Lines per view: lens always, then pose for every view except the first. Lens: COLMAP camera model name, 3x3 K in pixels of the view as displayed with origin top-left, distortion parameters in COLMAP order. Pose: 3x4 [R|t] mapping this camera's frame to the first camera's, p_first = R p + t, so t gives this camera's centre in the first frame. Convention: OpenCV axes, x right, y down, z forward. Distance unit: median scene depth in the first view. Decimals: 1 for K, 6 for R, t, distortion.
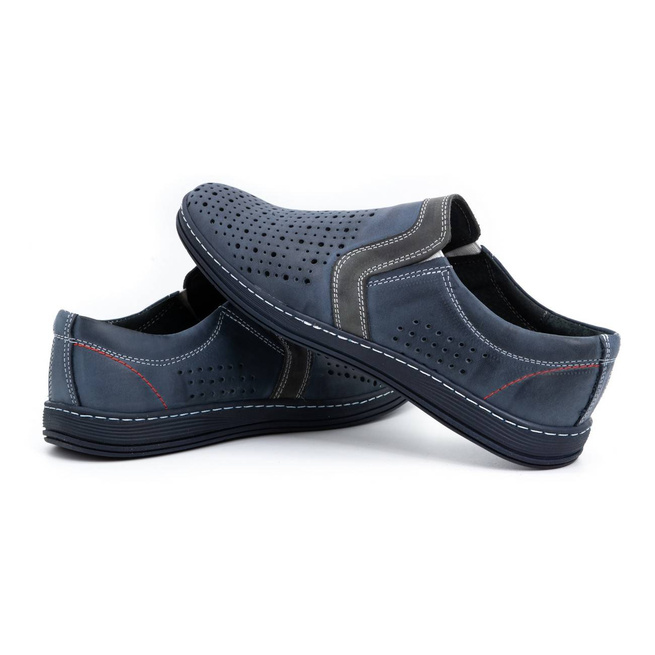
lens RADIAL K [[1794.2, 0, 327.5], [0, 1794.2, 327.5], [0, 0, 1]] dist [-0.209200, -0.486897]
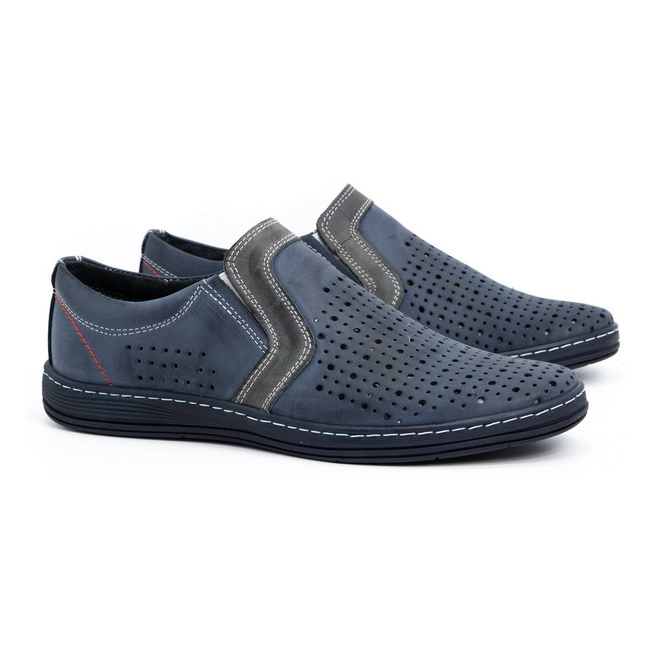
lens RADIAL K [[1794.2, 0, 327.5], [0, 1794.2, 327.5], [0, 0, 1]] dist [-0.209200, -0.486897]
pose [[0.504585, 0.165014, -0.847446, 0.693822], [-0.121437, 0.985372, 0.119565, -0.098724], [0.854779, 0.042580, 0.517242, 0.636779]]
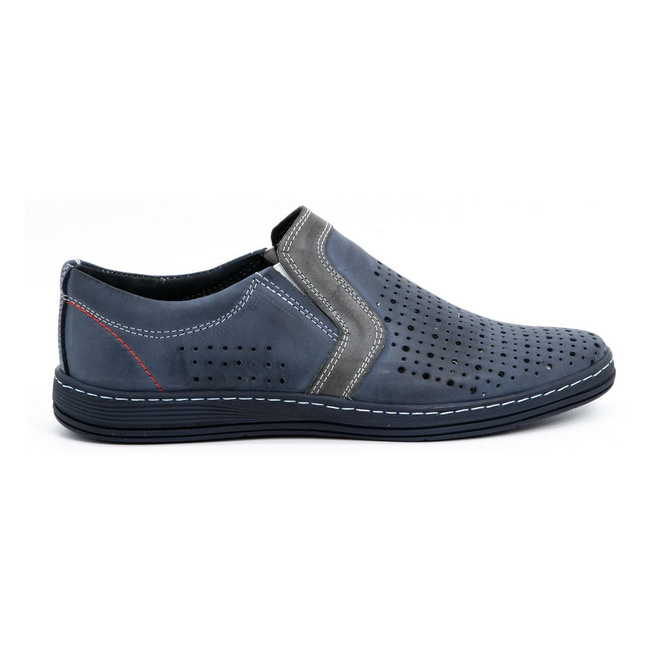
lens RADIAL K [[1794.2, 0, 327.5], [0, 1794.2, 327.5], [0, 0, 1]] dist [-0.209200, -0.486897]
pose [[0.825662, 0.108785, -0.553578, 0.430211], [-0.079771, 0.993886, 0.076332, -0.053081], [0.558497, -0.018865, 0.829292, 0.352693]]
